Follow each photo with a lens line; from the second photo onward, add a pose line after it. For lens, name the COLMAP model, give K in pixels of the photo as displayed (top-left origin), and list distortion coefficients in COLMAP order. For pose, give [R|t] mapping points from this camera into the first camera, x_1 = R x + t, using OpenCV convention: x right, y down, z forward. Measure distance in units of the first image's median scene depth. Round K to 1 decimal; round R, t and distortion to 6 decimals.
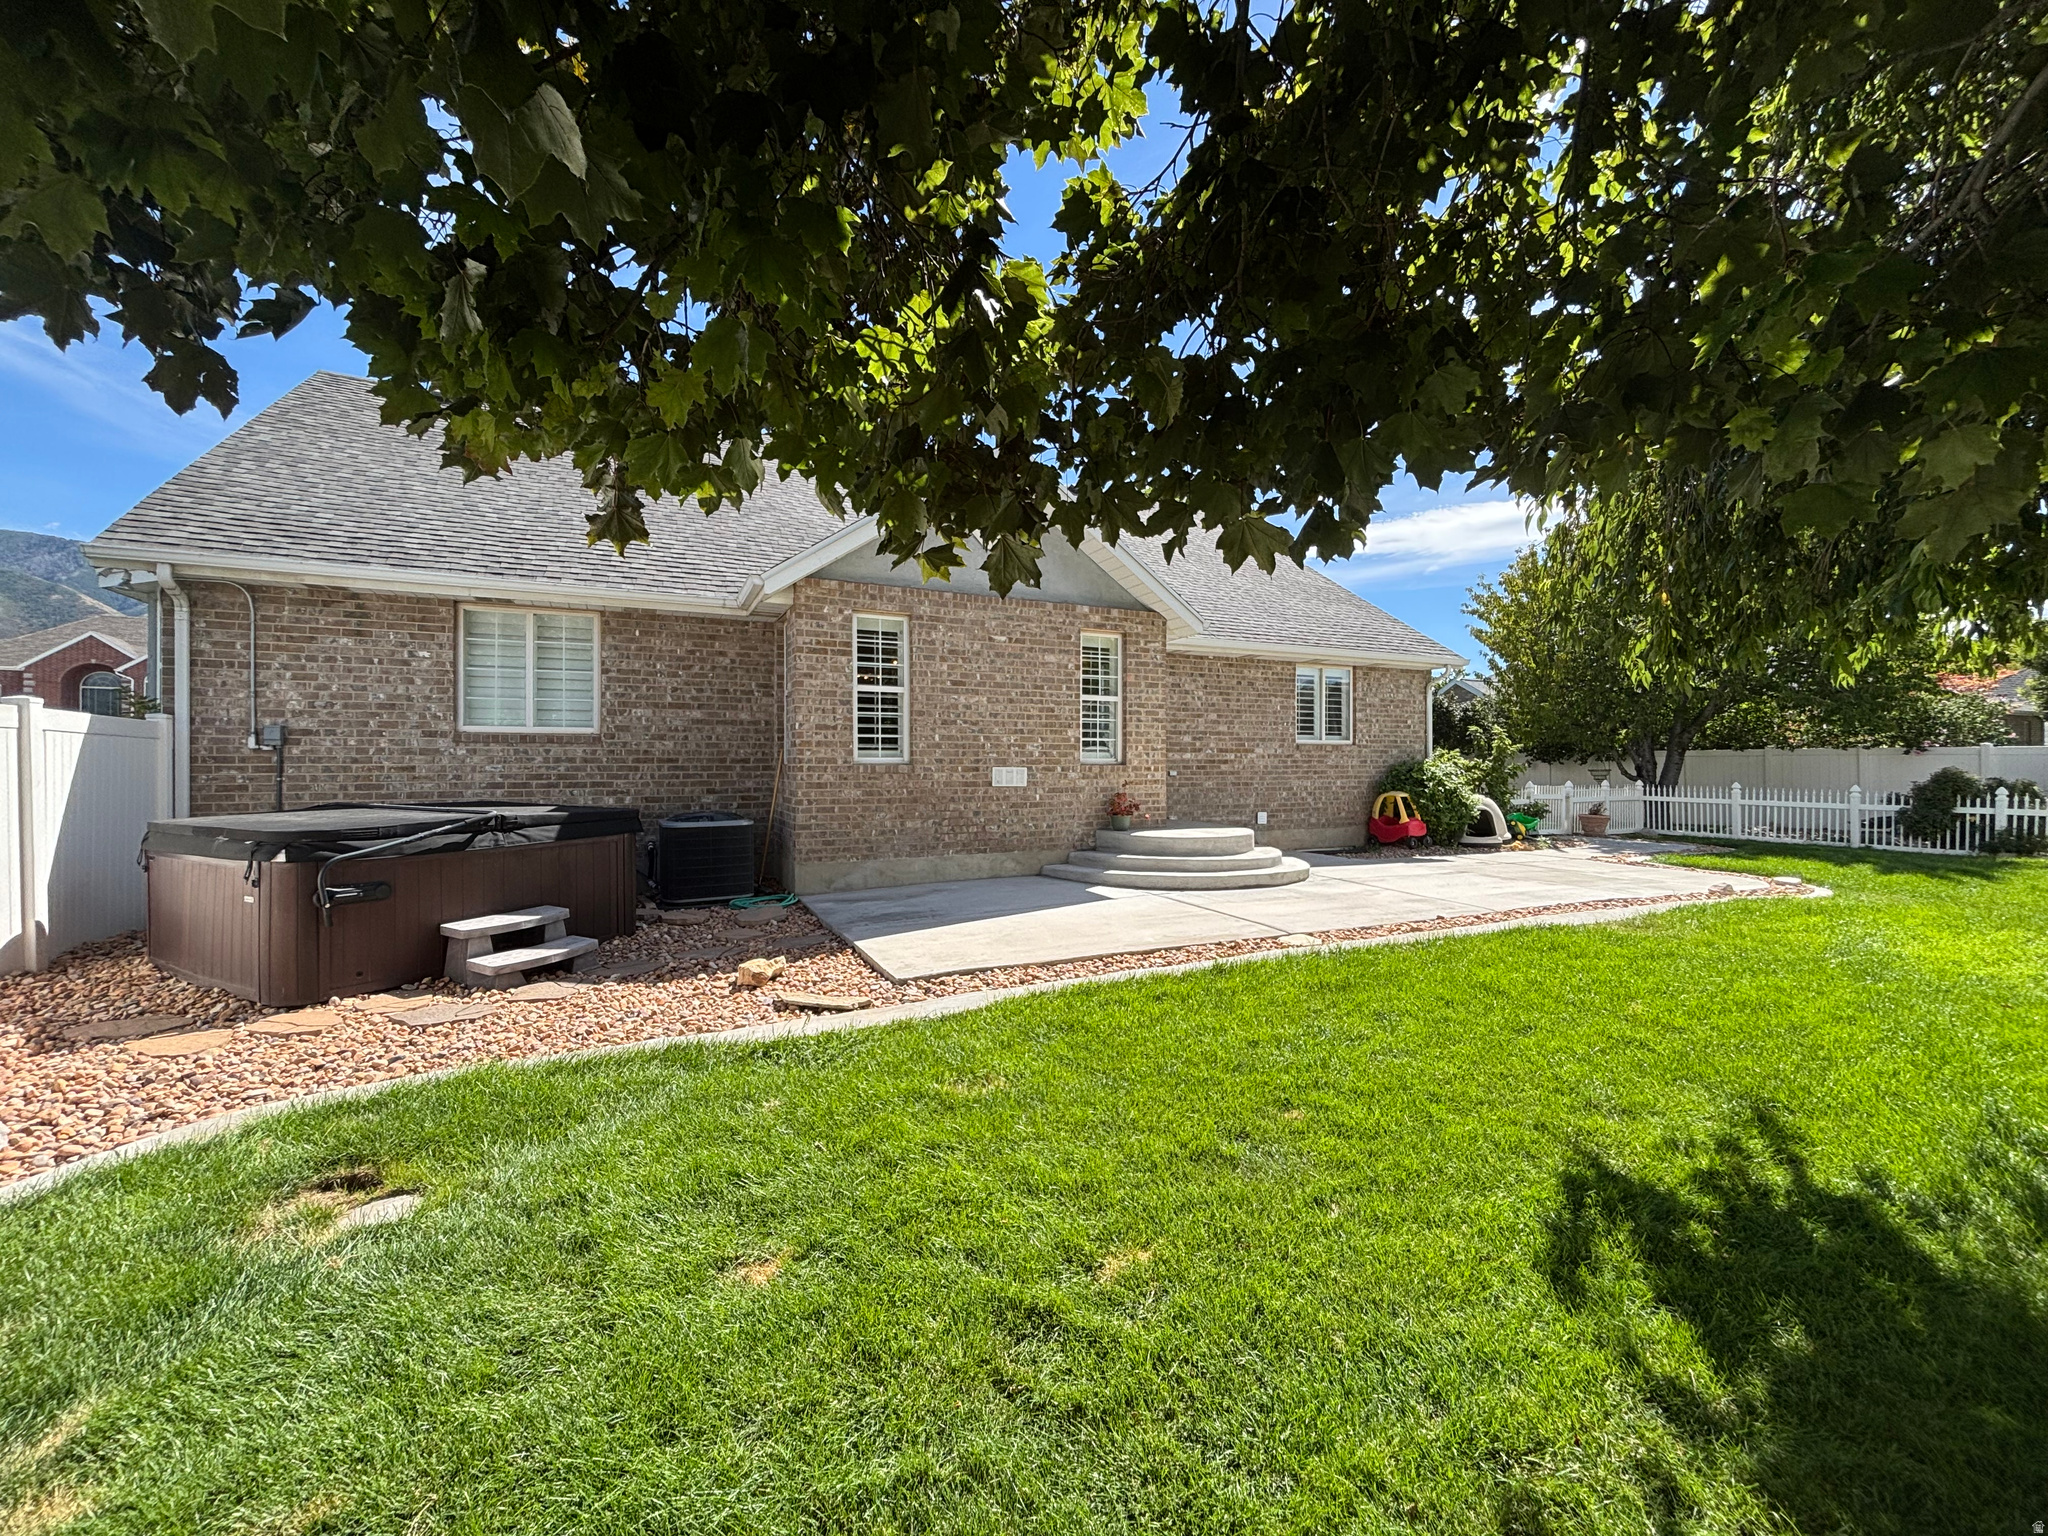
lens RADIAL K [[817.2, 0, 1021.3], [0, 817.2, 763.0], [0, 0, 1]] dist [0.005523, -0.002296]
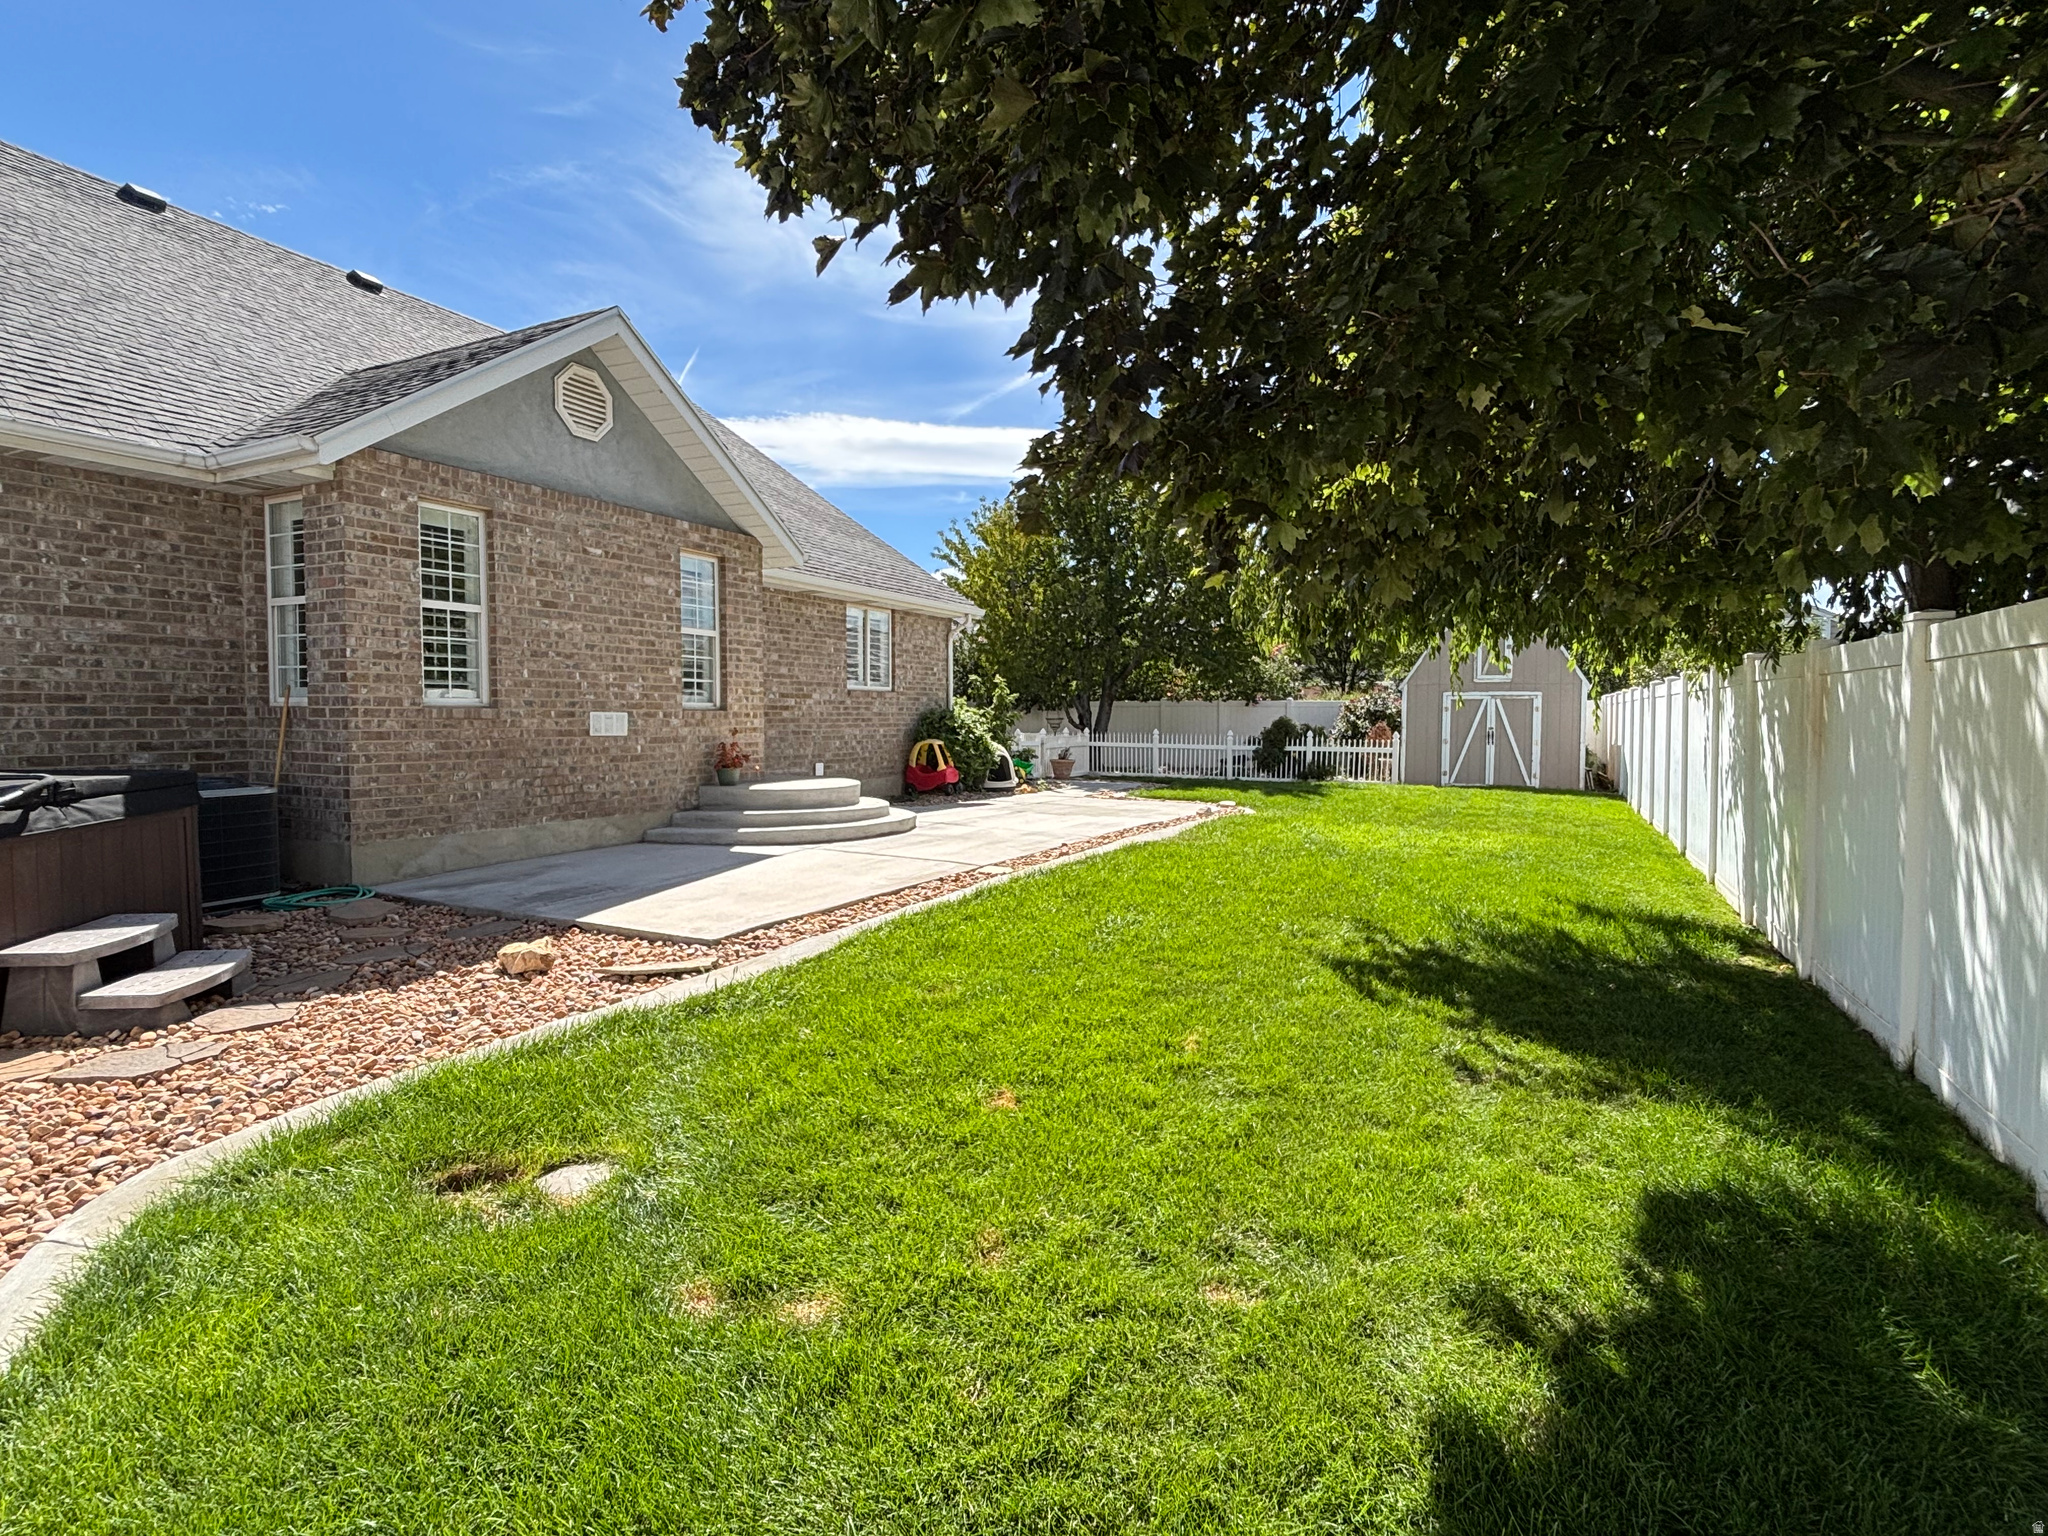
lens RADIAL K [[1020.0, 0, 1029.0], [0, 1020.0, 772.0], [0, 0, 1]] dist [-0.010815, -0.000490]
pose [[0.784716, -0.031802, 0.619039, -0.317945], [-0.004525, 0.998363, 0.057024, 0.005050], [-0.619839, -0.047549, 0.783287, -0.060778]]
